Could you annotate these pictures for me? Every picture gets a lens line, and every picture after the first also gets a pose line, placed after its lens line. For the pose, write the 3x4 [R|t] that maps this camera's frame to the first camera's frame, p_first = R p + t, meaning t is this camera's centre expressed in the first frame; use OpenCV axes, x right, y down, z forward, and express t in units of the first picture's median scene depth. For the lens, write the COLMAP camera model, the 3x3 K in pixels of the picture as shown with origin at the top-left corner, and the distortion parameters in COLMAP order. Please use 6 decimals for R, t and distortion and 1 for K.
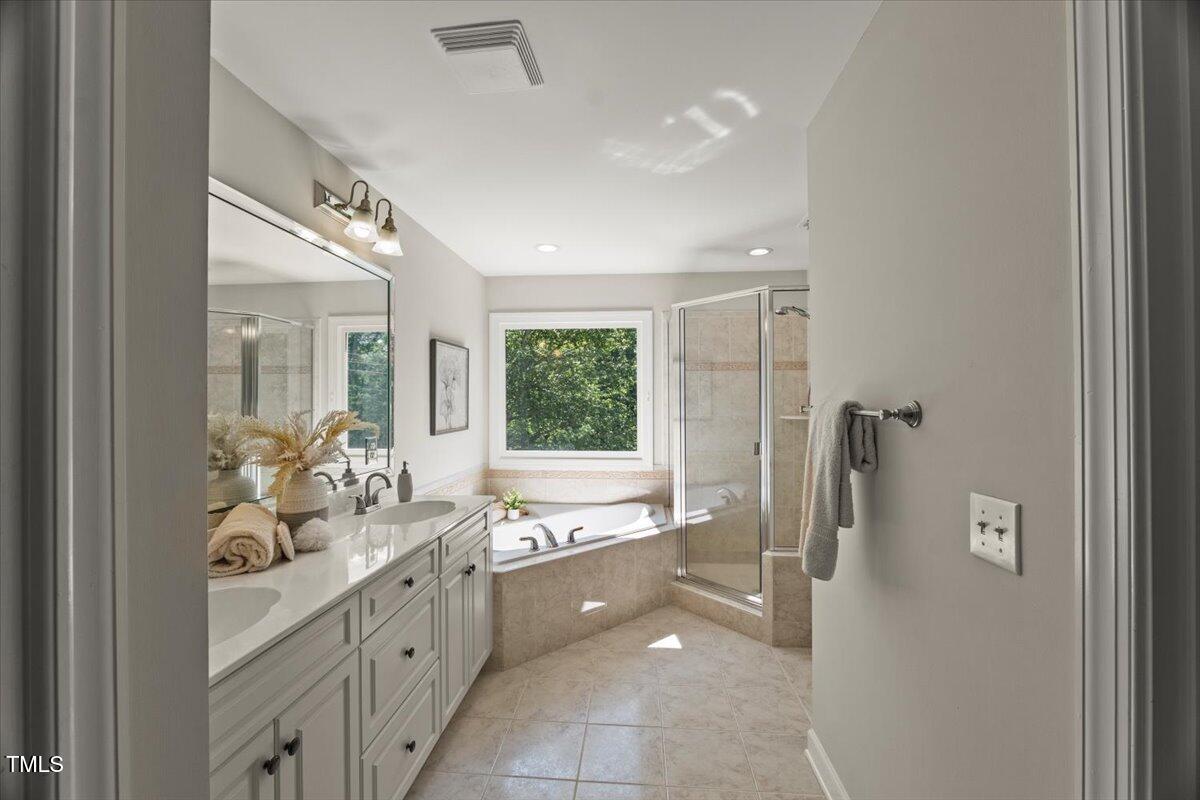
lens RADIAL K [[491.6, 0, 599.2], [0, 491.6, 400.7], [0, 0, 1]] dist [-0.003267, -0.000148]
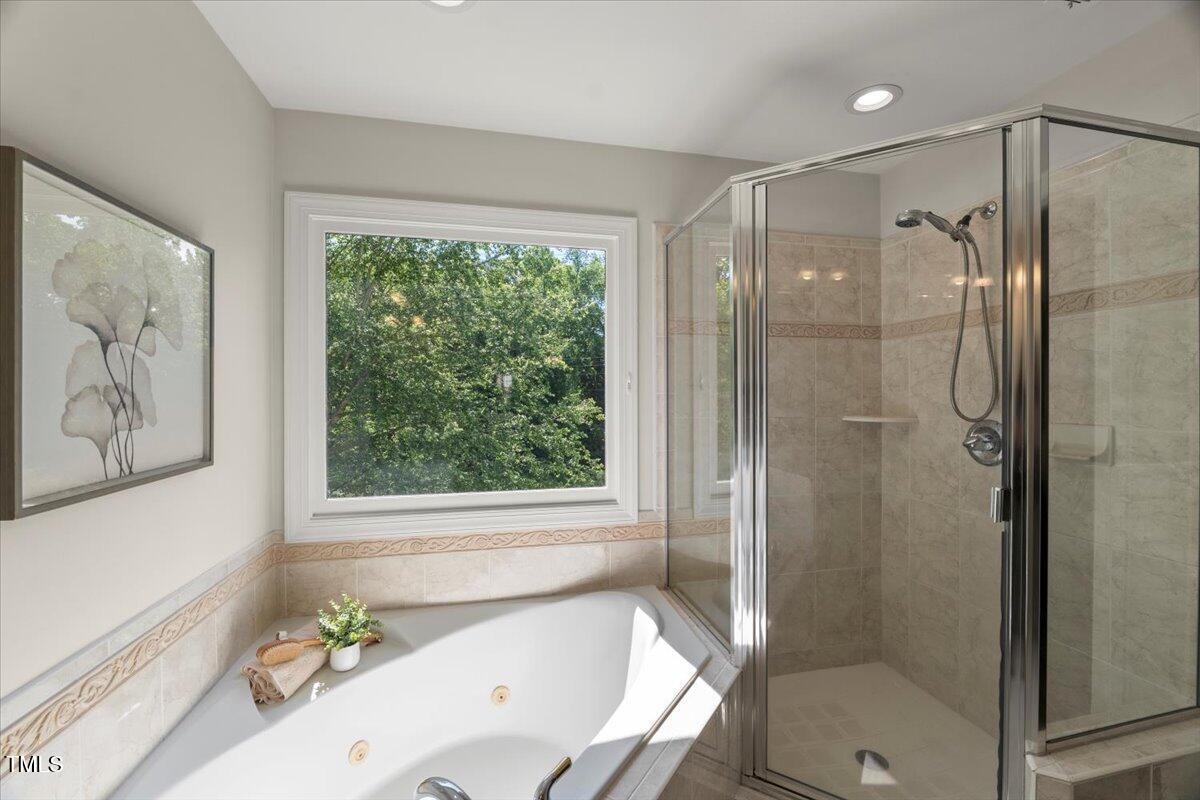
lens RADIAL K [[491.6, 0, 595.2], [0, 491.6, 395.2], [0, 0, 1]] dist [-0.003267, -0.000148]
pose [[0.956528, -0.001066, 0.291638, -0.087520], [-0.000758, 0.999981, 0.006143, 0.002091], [-0.291639, -0.006097, 0.956509, 0.511337]]
